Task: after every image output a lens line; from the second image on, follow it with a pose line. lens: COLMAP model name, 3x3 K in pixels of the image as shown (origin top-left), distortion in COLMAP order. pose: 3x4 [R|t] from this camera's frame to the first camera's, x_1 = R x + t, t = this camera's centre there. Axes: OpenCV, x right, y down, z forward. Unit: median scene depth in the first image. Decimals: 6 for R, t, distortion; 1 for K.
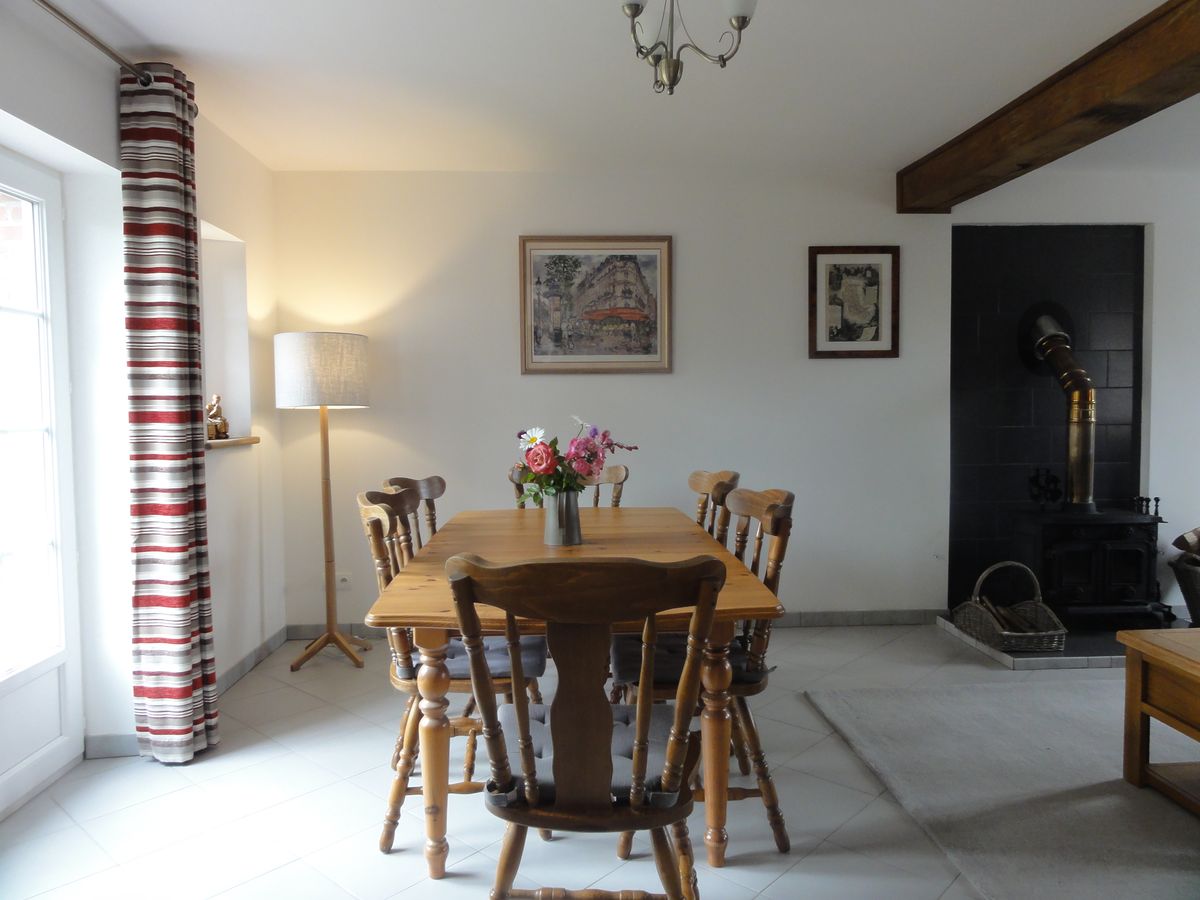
lens RADIAL K [[849.9, 0, 597.1], [0, 849.9, 443.1], [0, 0, 1]] dist [-0.012102, -0.002496]
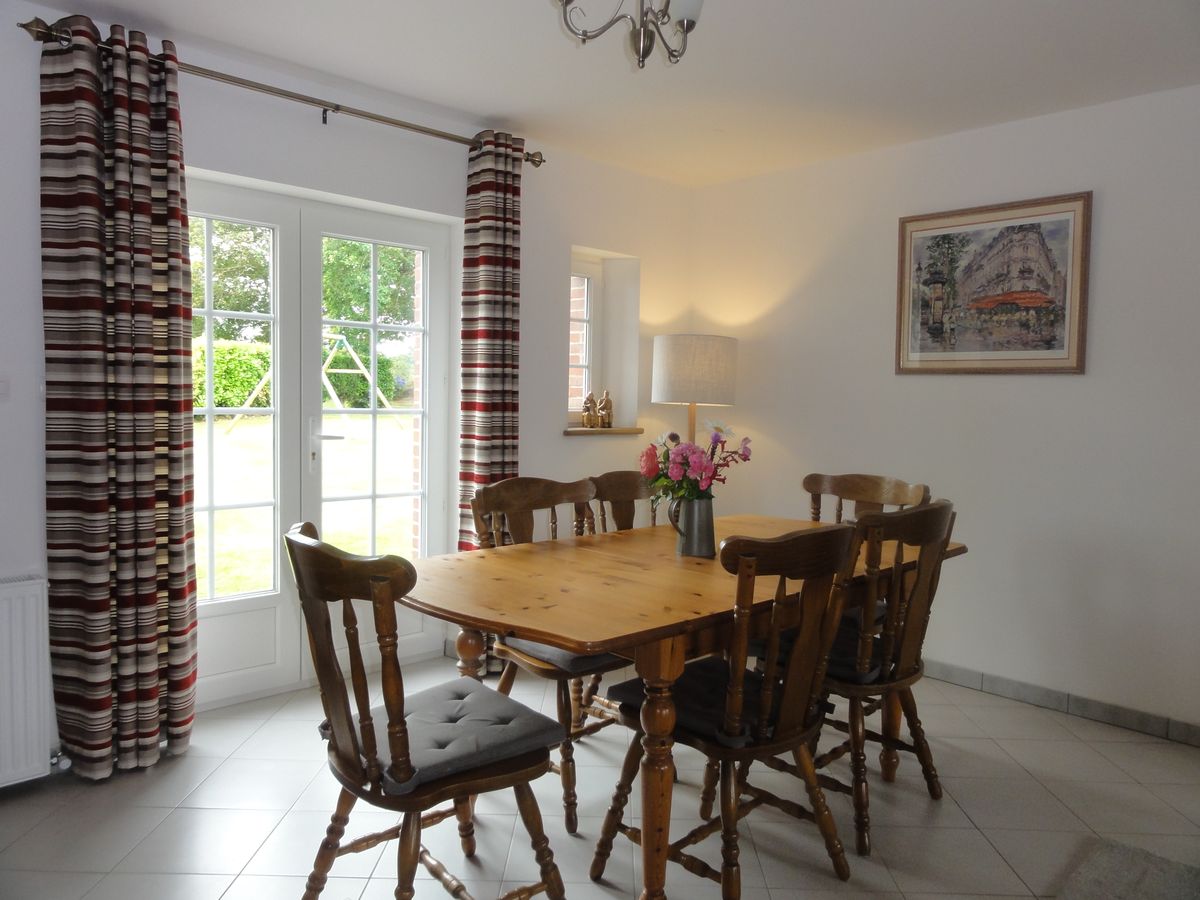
lens RADIAL K [[849.9, 0, 598.4], [0, 849.9, 447.7], [0, 0, 1]] dist [-0.012102, -0.002496]
pose [[0.656893, 0.070558, -0.750675, 0.378307], [-0.063050, 0.997265, 0.038562, -0.019183], [0.751343, 0.021999, 0.659545, 0.184850]]
